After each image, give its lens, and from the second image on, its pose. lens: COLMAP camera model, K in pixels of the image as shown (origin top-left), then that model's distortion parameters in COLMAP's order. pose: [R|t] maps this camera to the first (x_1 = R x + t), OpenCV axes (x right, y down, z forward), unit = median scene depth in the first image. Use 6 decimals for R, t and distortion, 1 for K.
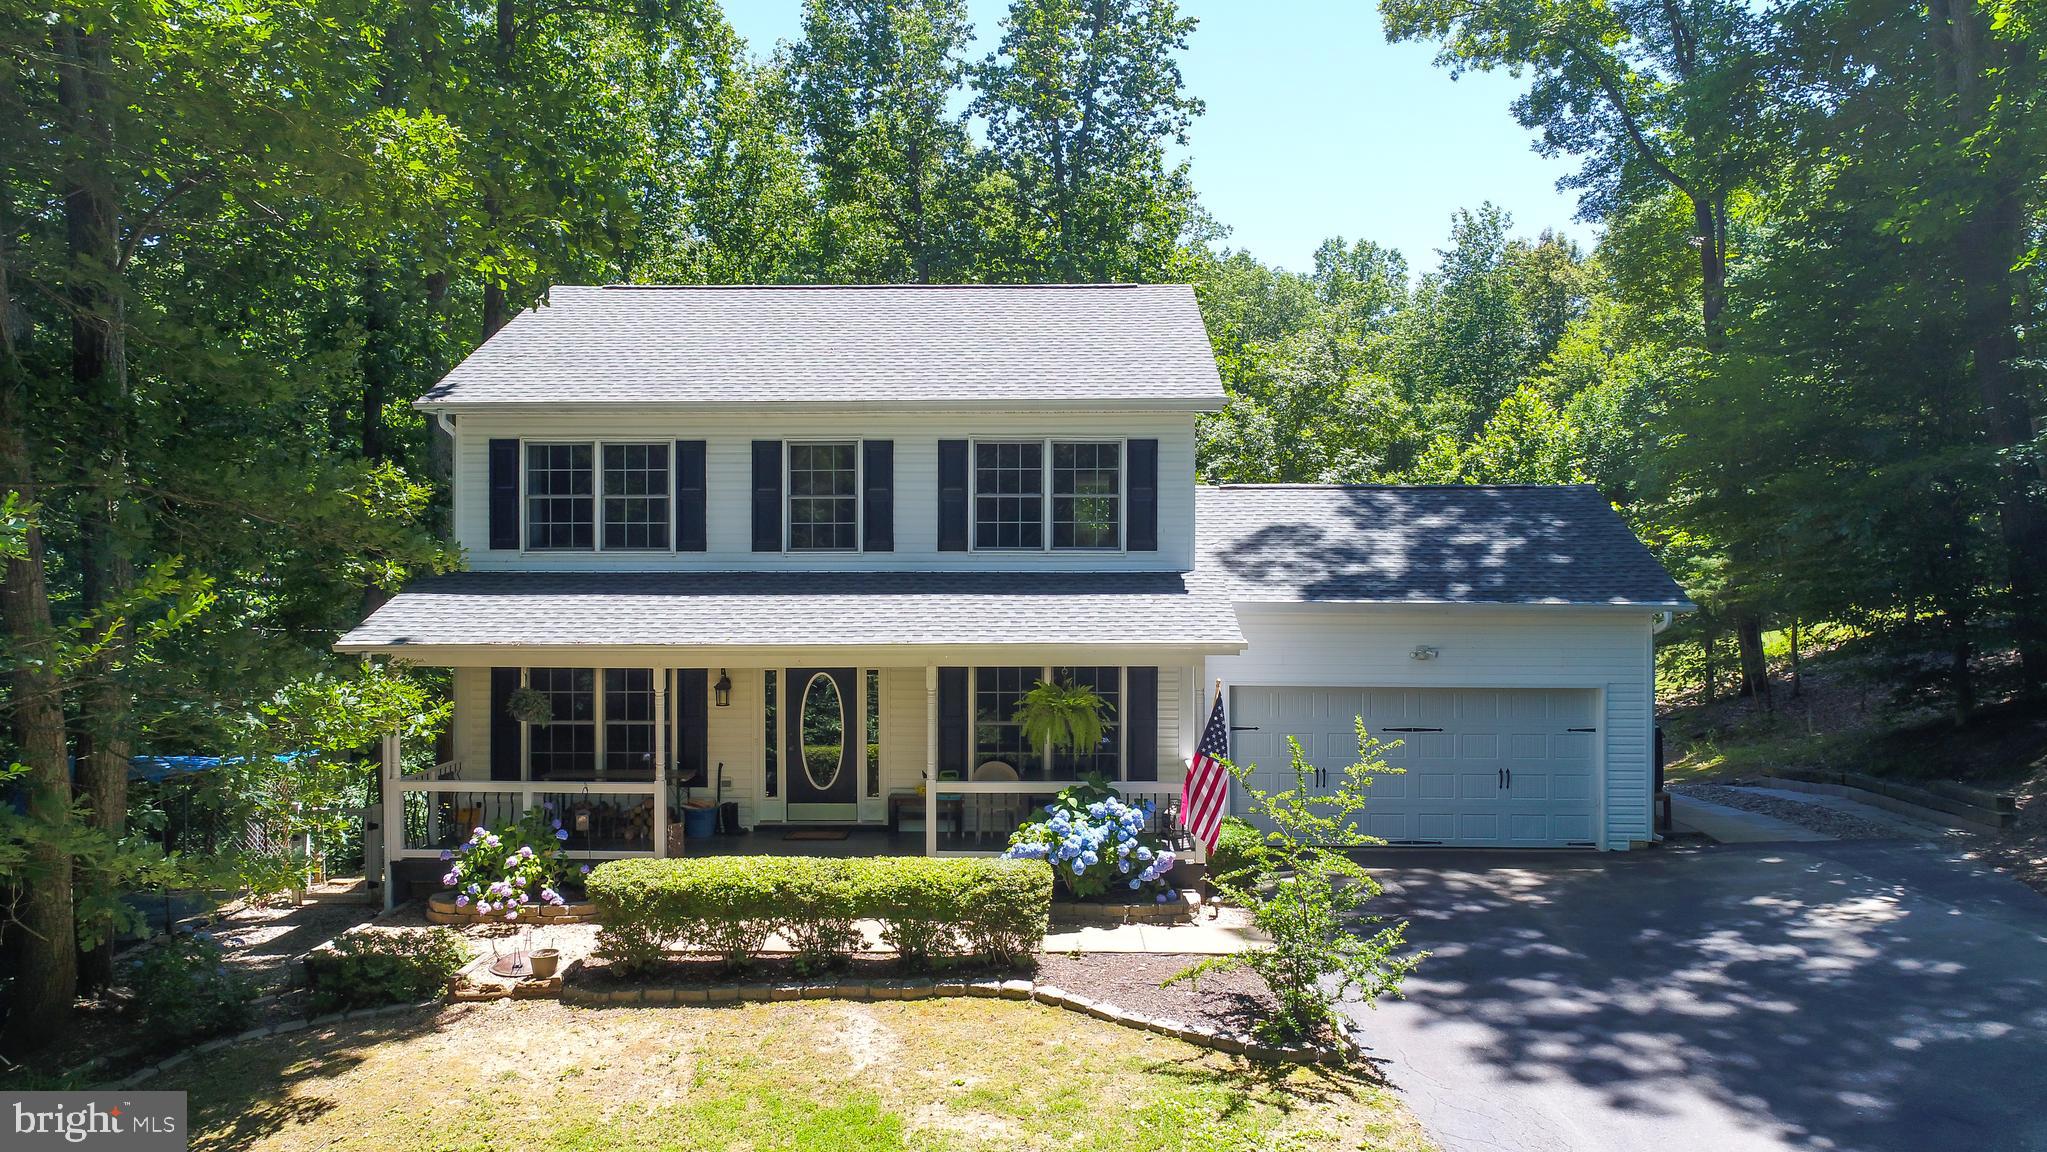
lens RADIAL K [[1415.9, 0, 1023.5], [0, 1415.9, 576.0], [0, 0, 1]] dist [0.001750, 0.000751]
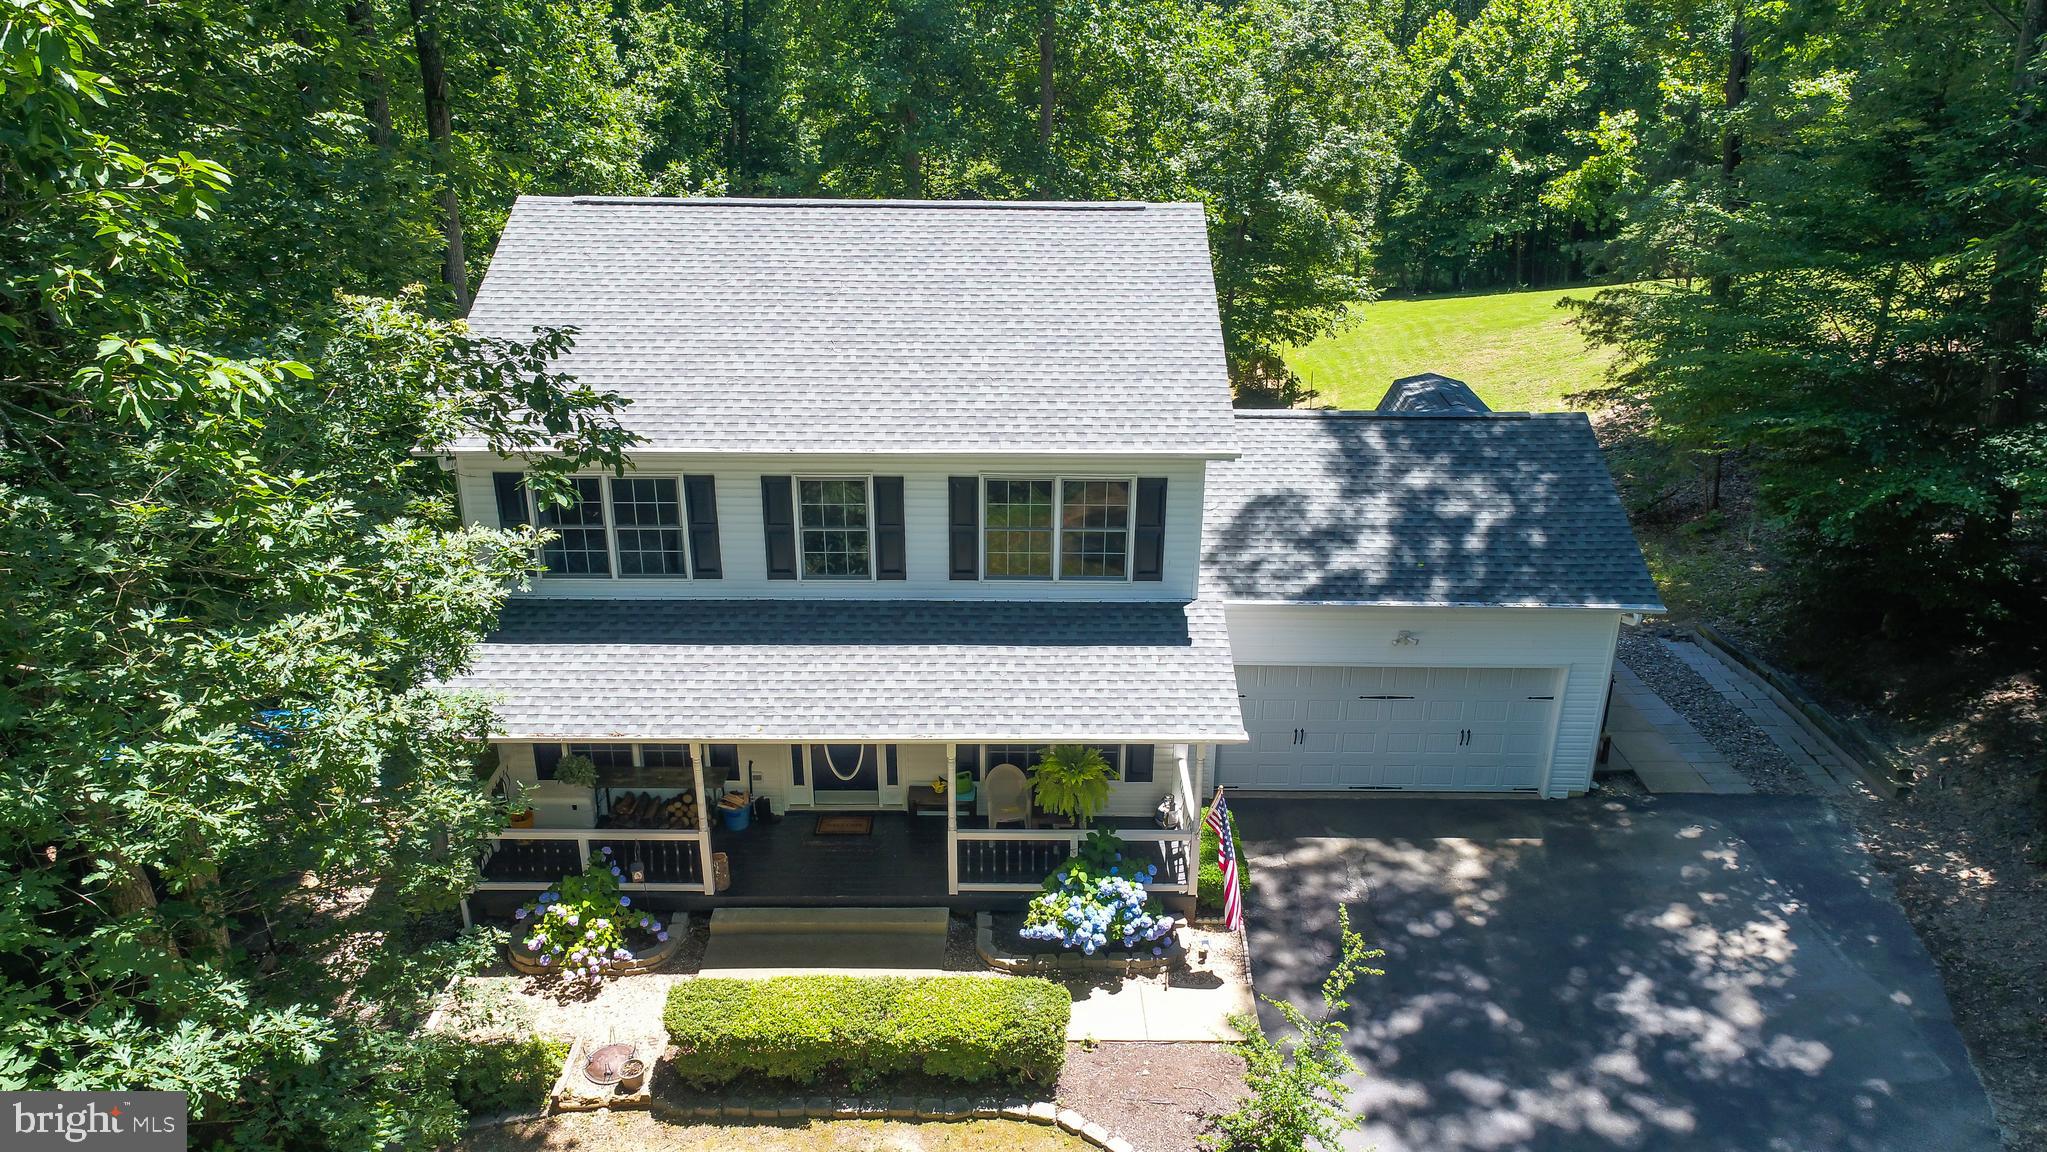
lens RADIAL K [[1375.4, 0, 1023.5], [0, 1375.4, 576.0], [0, 0, 1]] dist [0.006323, 0.001499]
pose [[0.999424, -0.004325, 0.033661, -0.048012], [-0.008745, 0.925525, 0.378586, -0.472710], [-0.032792, -0.378663, 0.924954, 0.089374]]
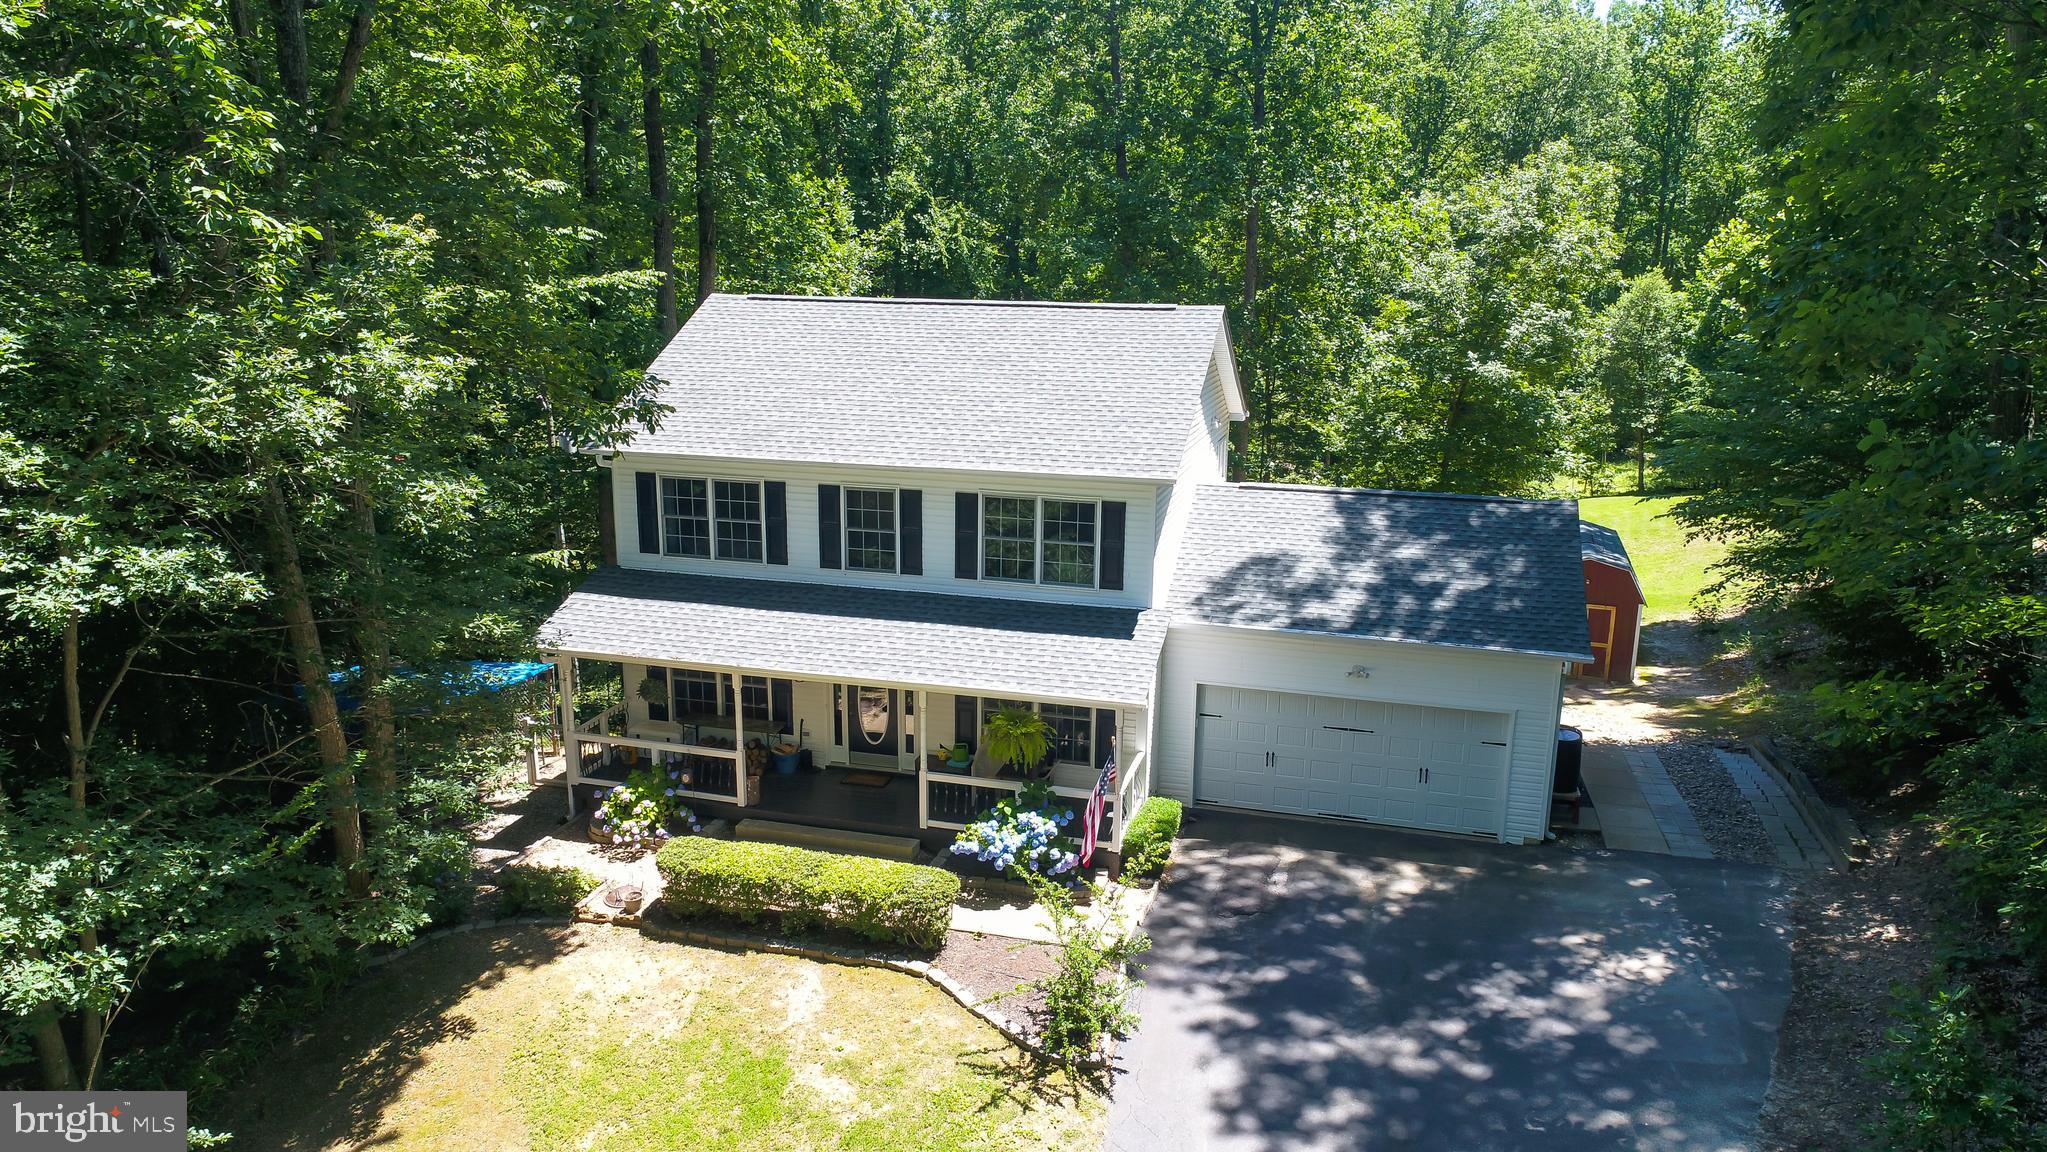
lens RADIAL K [[1375.4, 0, 1023.5], [0, 1375.4, 576.0], [0, 0, 1]] dist [0.006323, 0.001499]
pose [[0.970325, 0.066163, -0.232577, 0.342144], [-0.011370, 0.973258, 0.229435, -0.362143], [0.241537, -0.219982, 0.945128, -0.190647]]
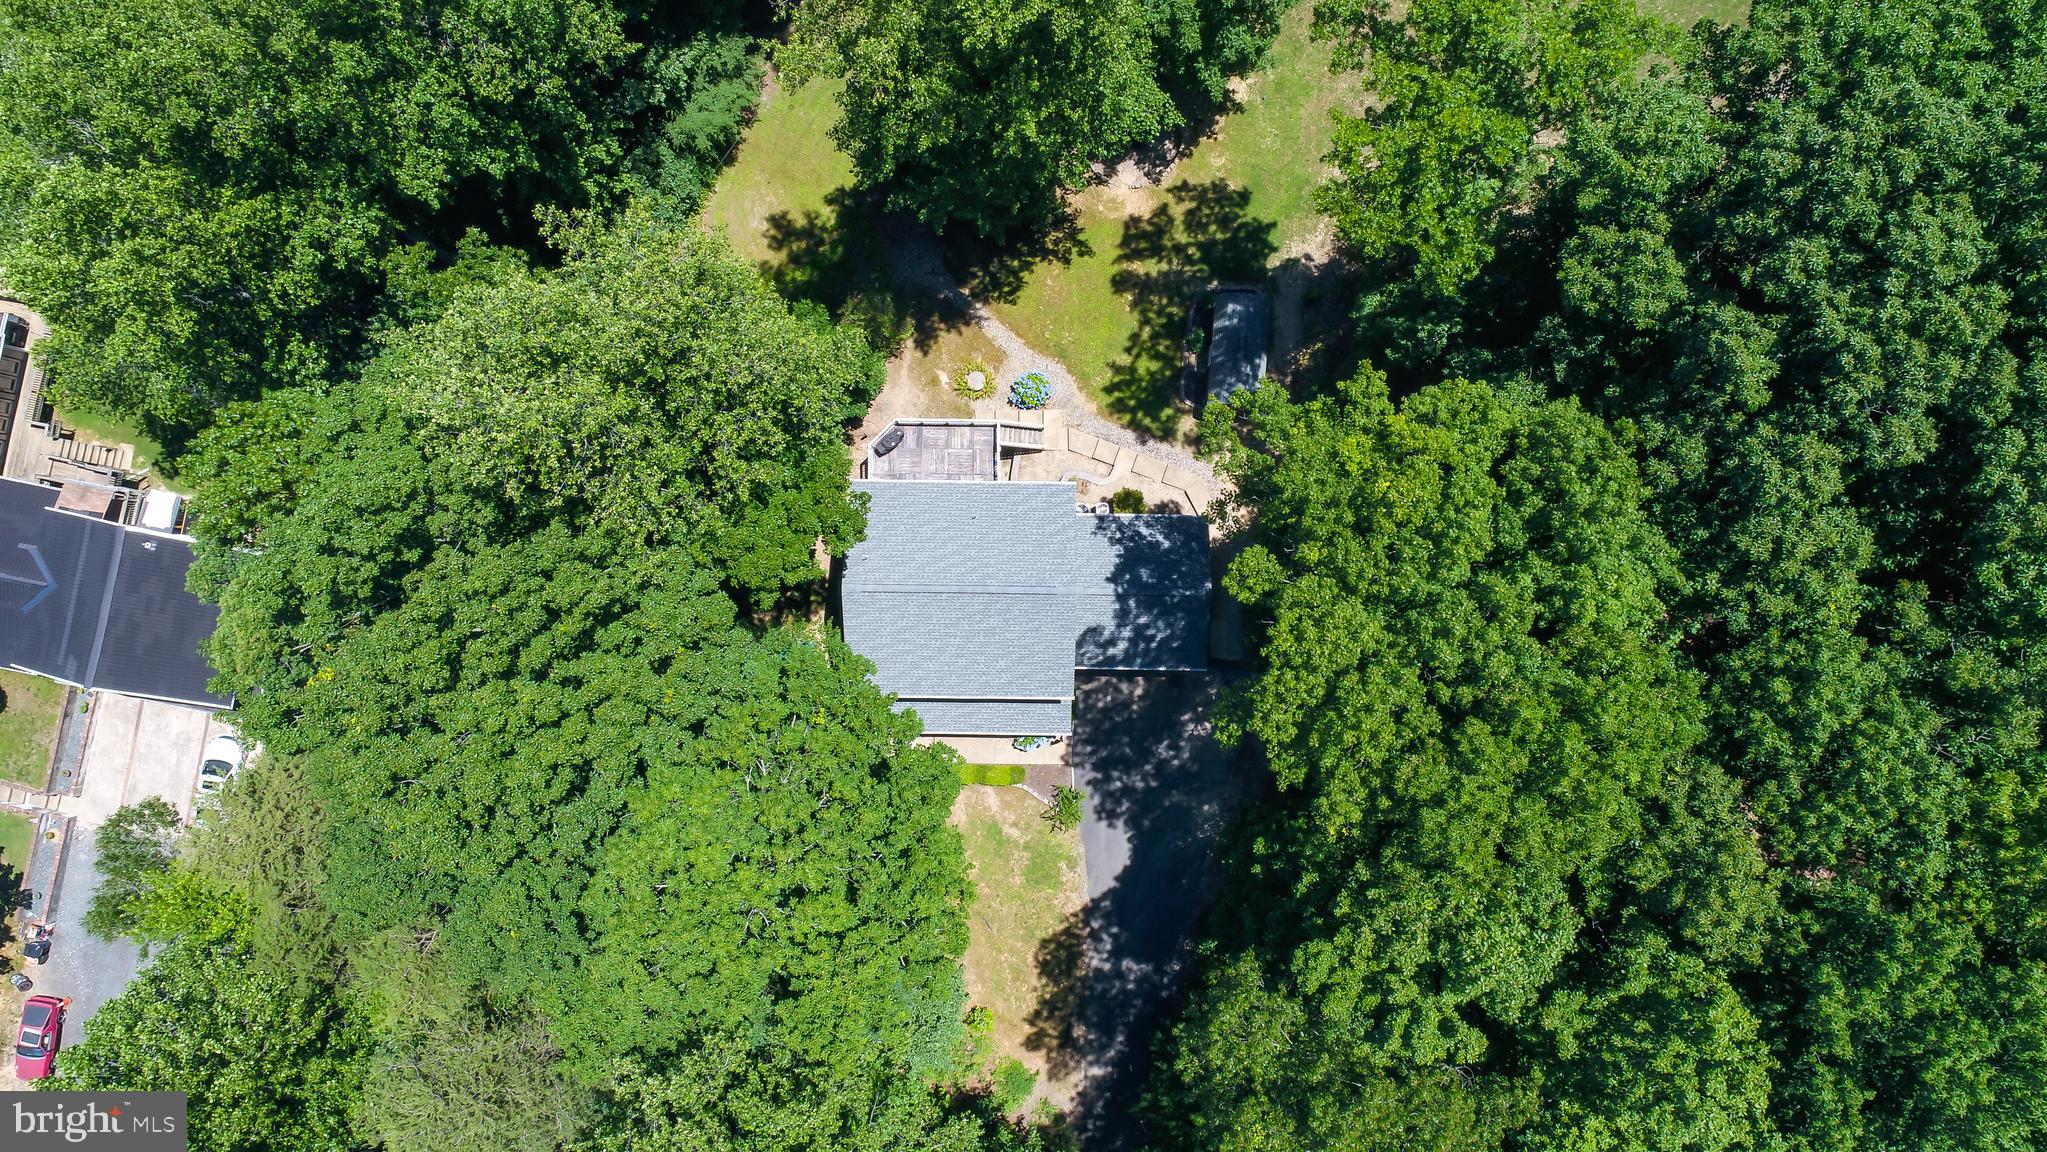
lens RADIAL K [[1375.4, 0, 1023.5], [0, 1375.4, 576.0], [0, 0, 1]] dist [0.006323, 0.001499]
pose [[0.999597, -0.017732, 0.022162, -0.064619], [-0.021251, 0.050000, 0.998523, -4.322737], [-0.018814, -0.998592, 0.049603, 1.334111]]
